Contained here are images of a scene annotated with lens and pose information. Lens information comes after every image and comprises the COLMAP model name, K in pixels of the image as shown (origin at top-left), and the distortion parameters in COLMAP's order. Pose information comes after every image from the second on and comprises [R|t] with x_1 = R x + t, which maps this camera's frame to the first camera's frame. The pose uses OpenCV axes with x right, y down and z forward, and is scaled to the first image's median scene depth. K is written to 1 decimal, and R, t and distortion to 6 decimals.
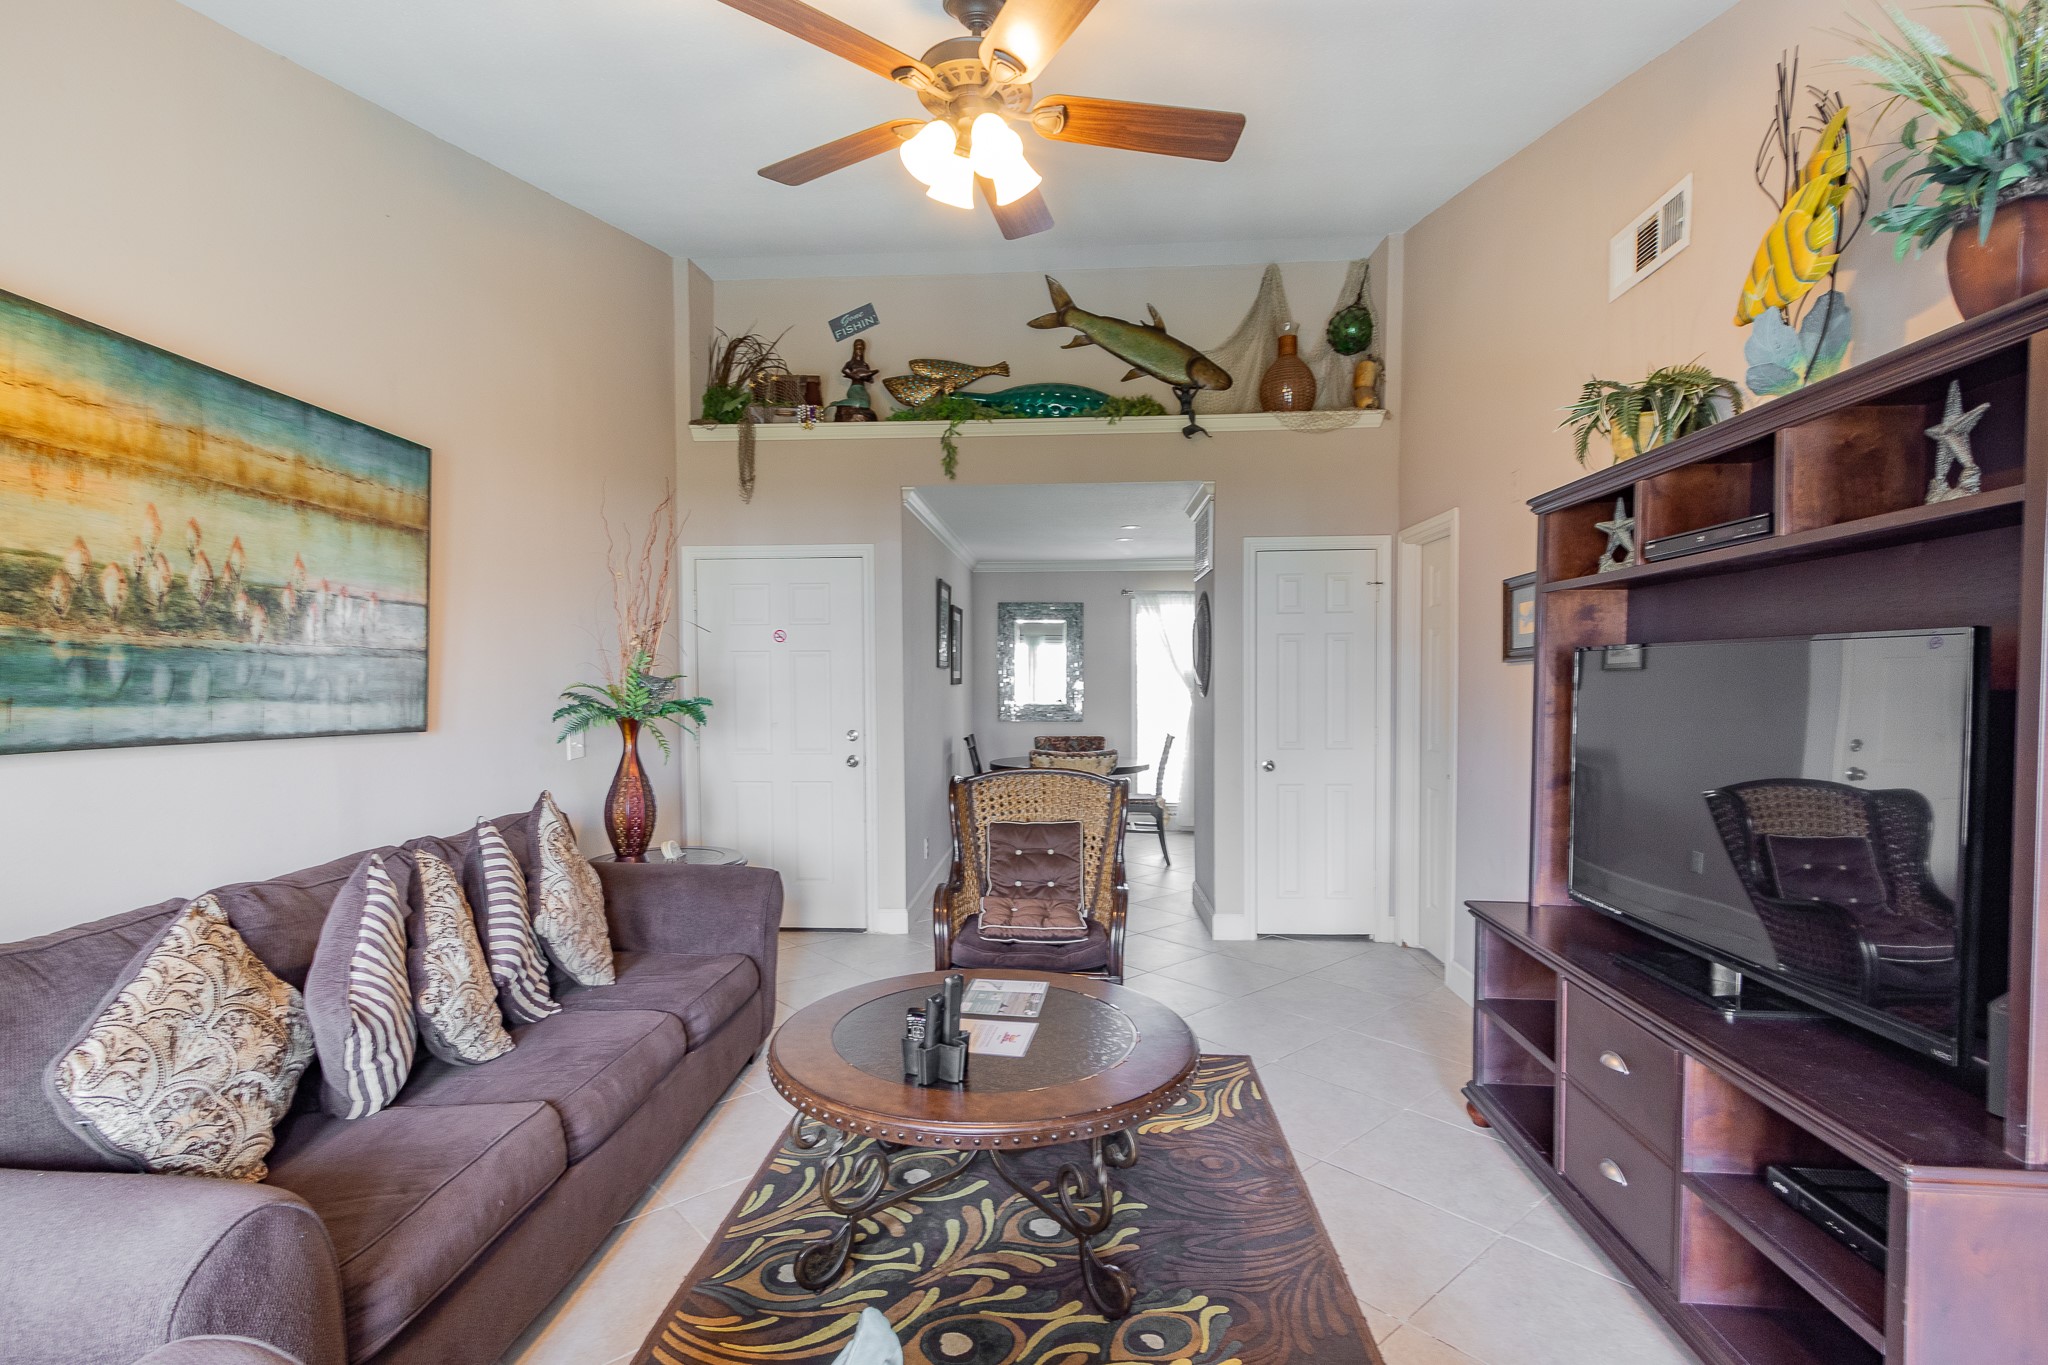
lens RADIAL K [[1004.0, 0, 992.5], [0, 1004.0, 692.7], [0, 0, 1]] dist [0.004834, -0.002247]
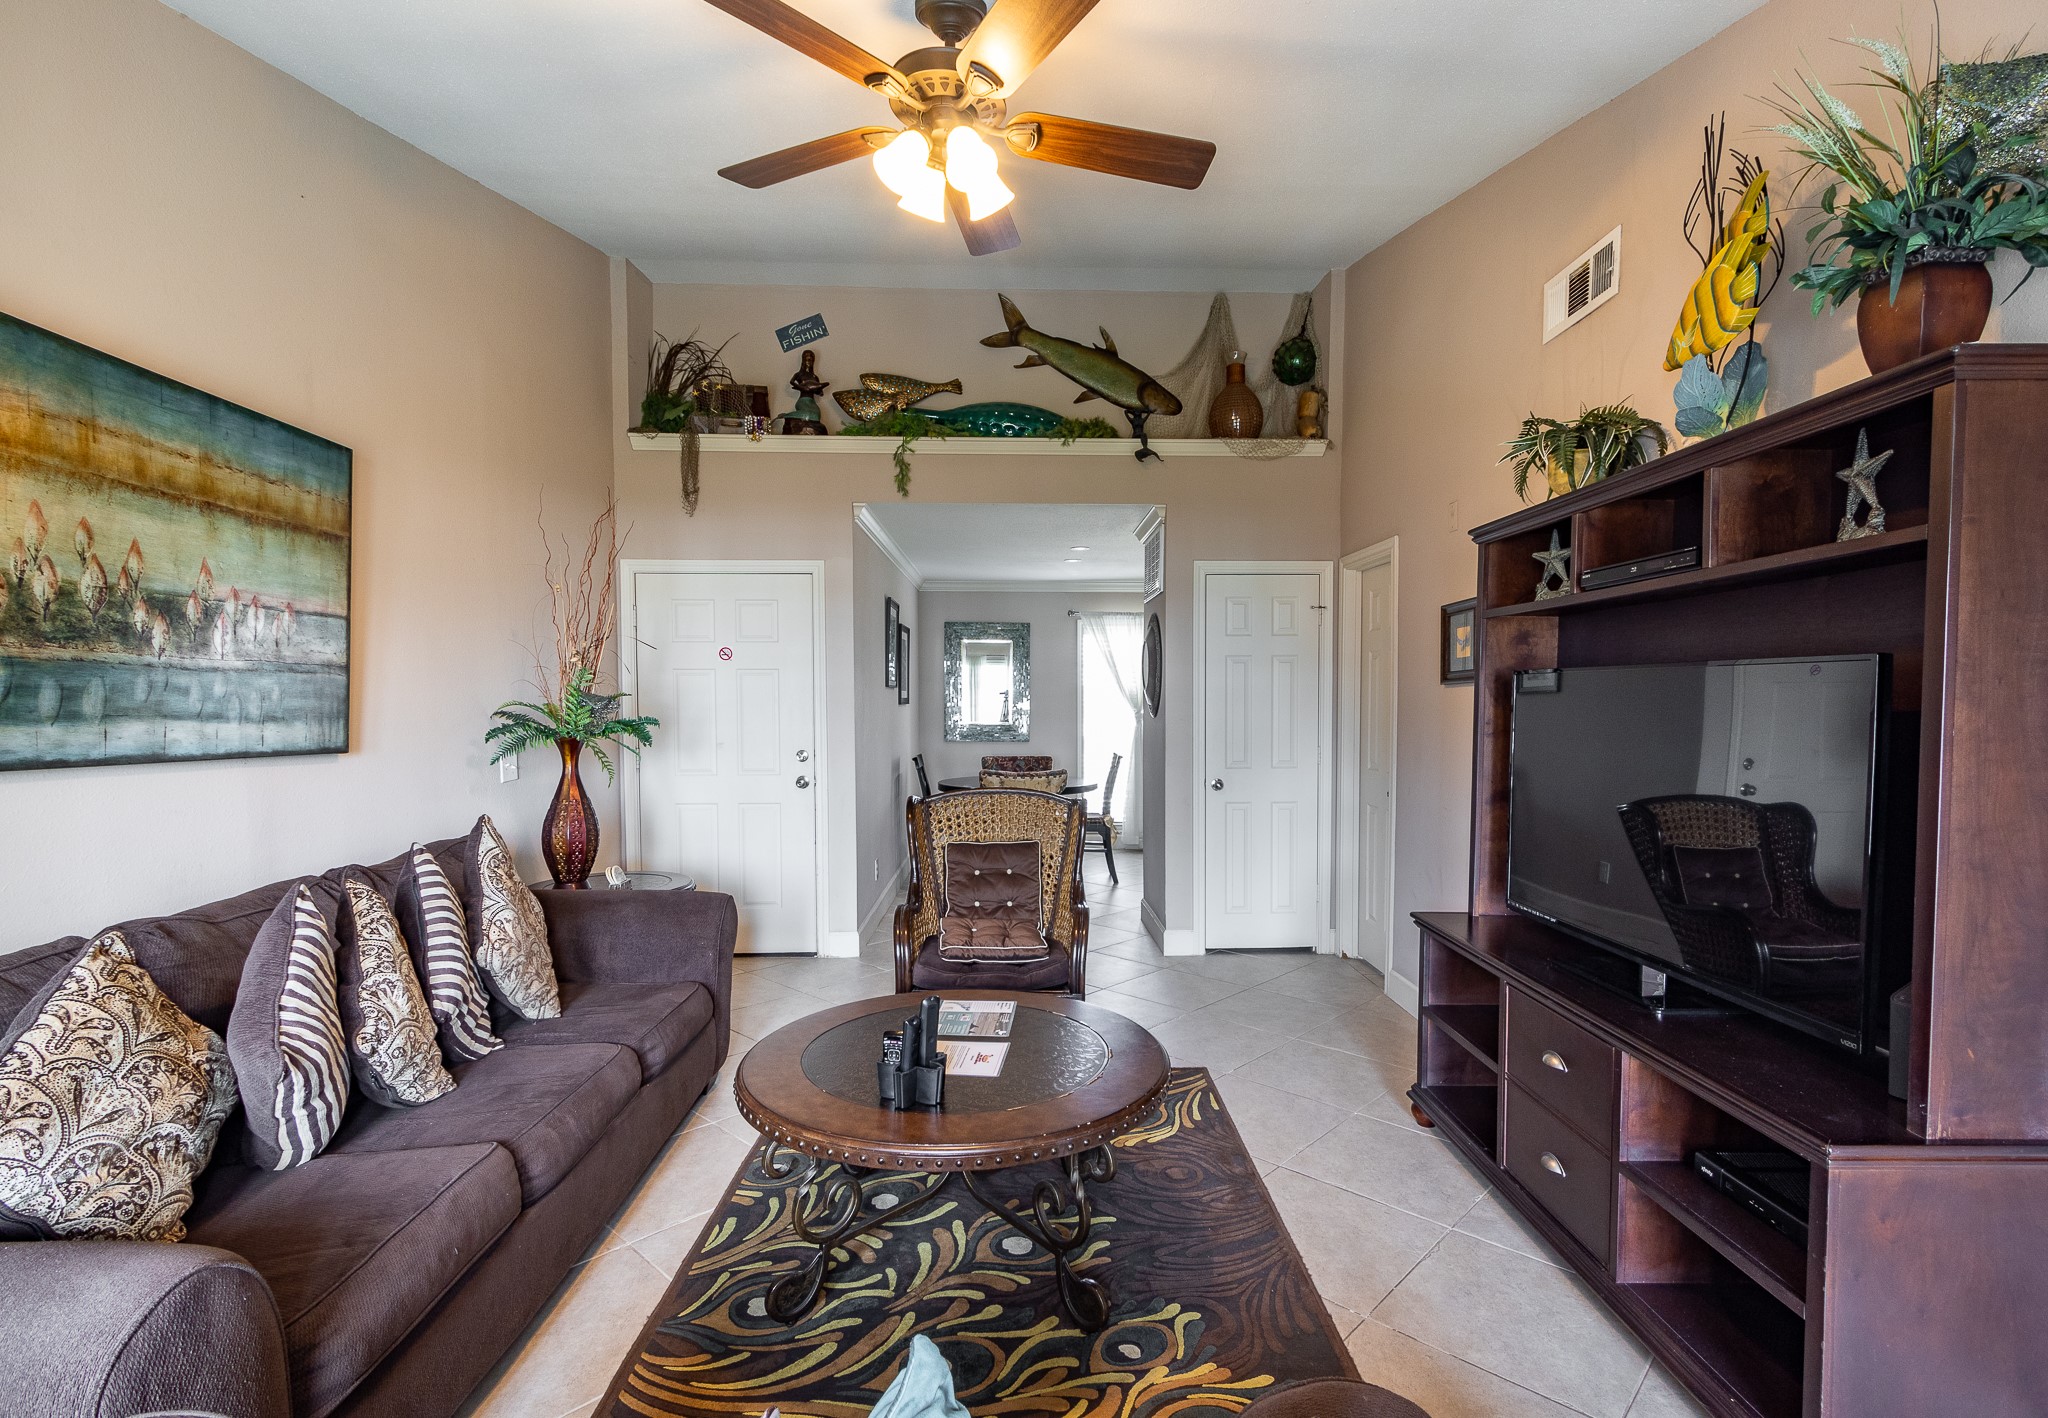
lens RADIAL K [[1004.7, 0, 1035.6], [0, 1004.7, 720.0], [0, 0, 1]] dist [0.003694, -0.001623]
pose [[0.994290, 0.001144, 0.106701, -0.033789], [-0.001908, 0.999973, 0.007055, 0.000519], [-0.106690, -0.007219, 0.994266, 0.003919]]
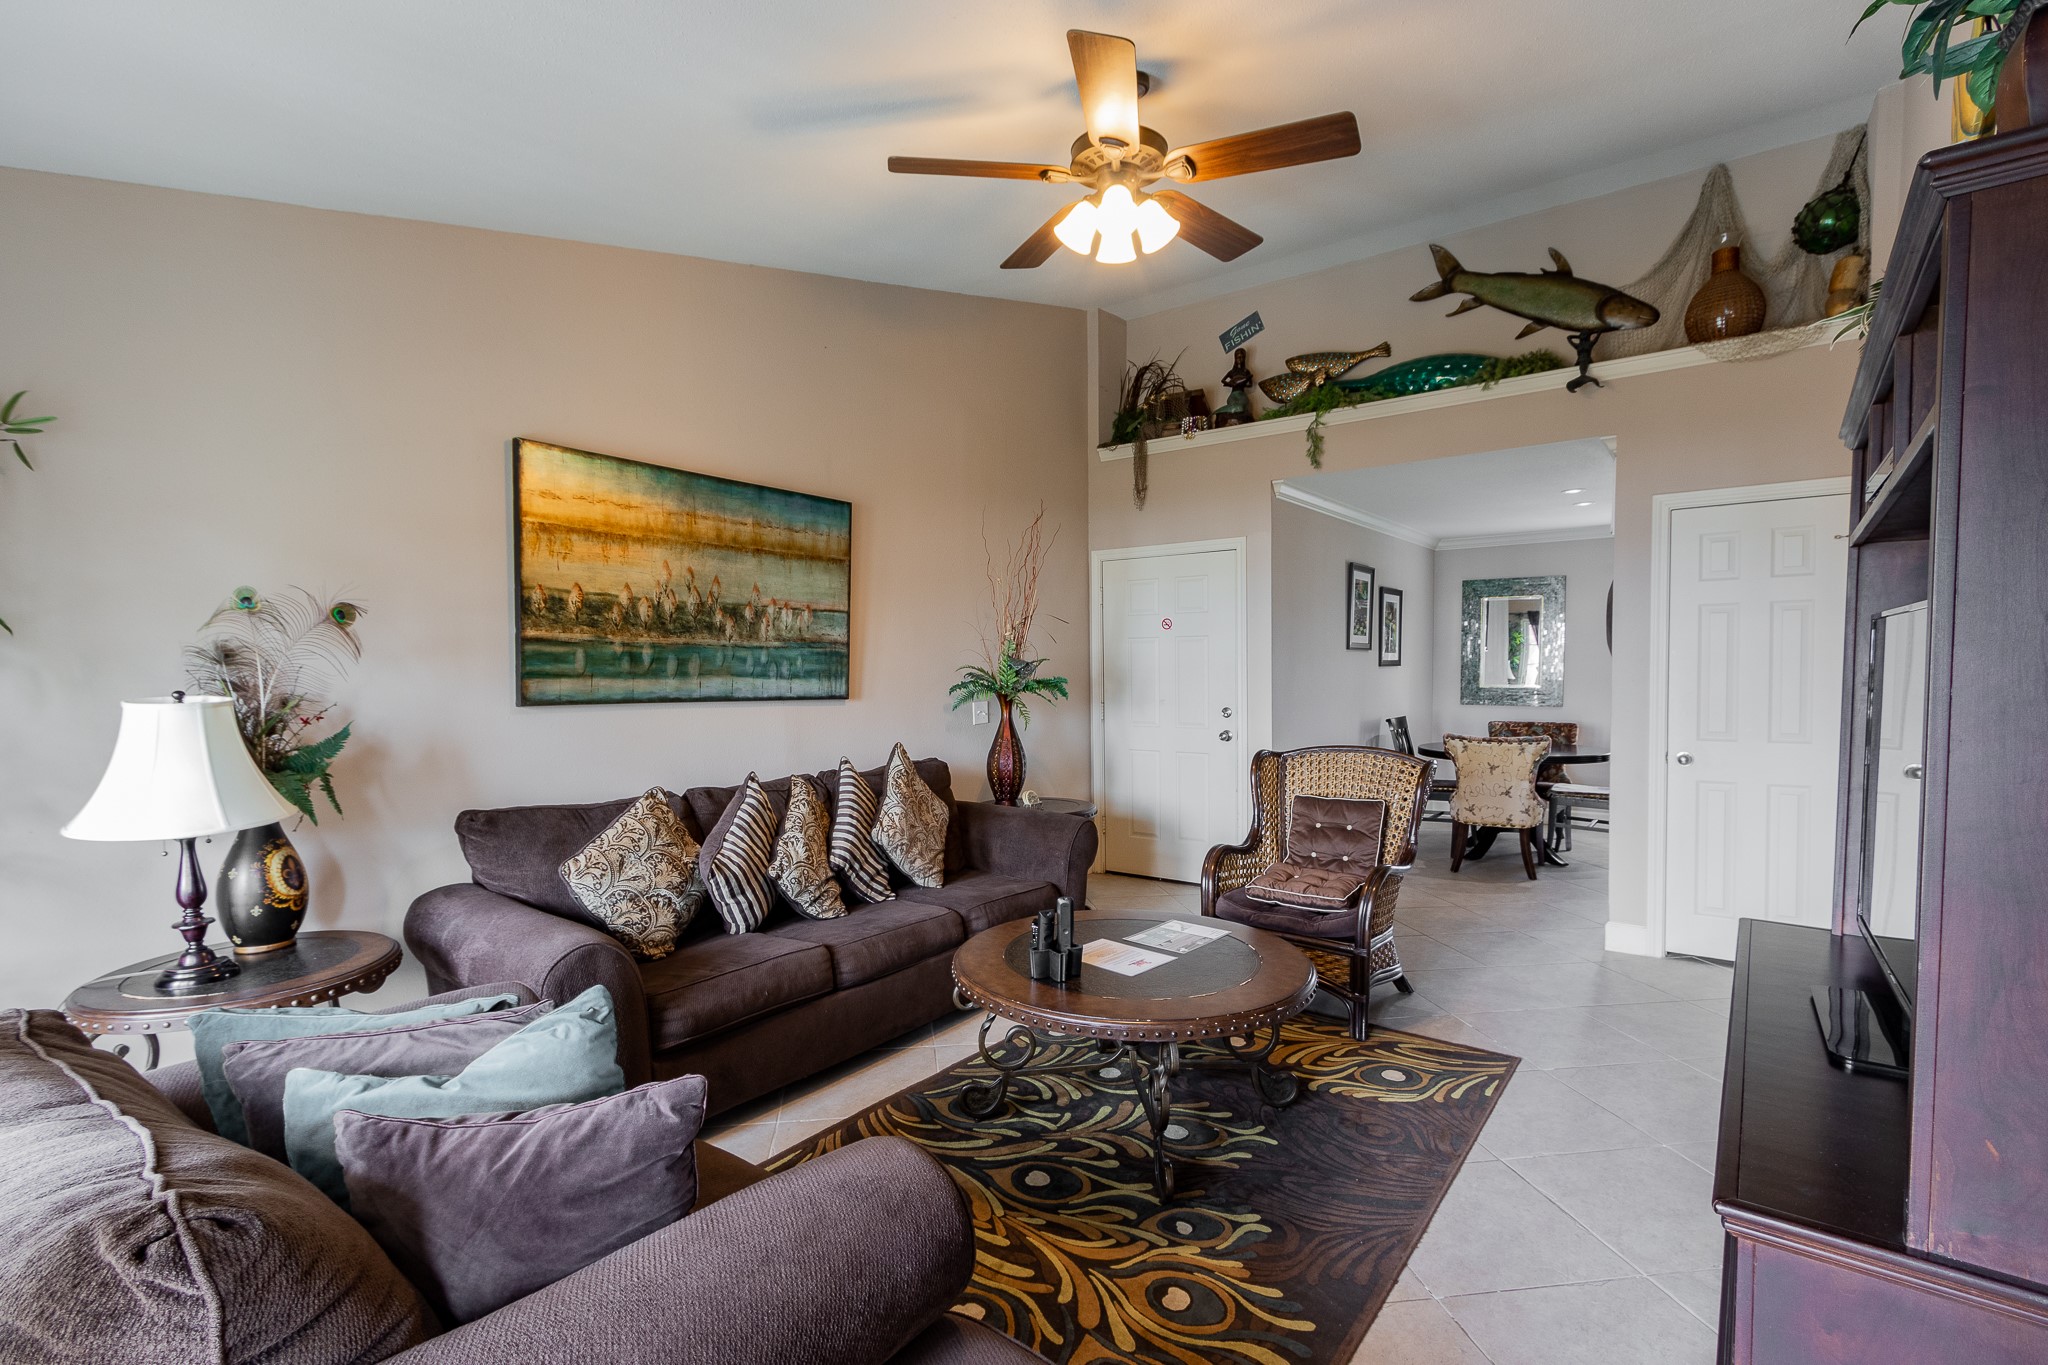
lens RADIAL K [[949.5, 0, 972.5], [0, 949.5, 689.7], [0, 0, 1]] dist [-0.001068, -0.000934]
pose [[0.822385, 0.010363, -0.568836, 0.434258], [-0.002312, 0.999887, 0.014873, 0.005364], [0.568926, -0.010916, 0.822316, -0.025494]]
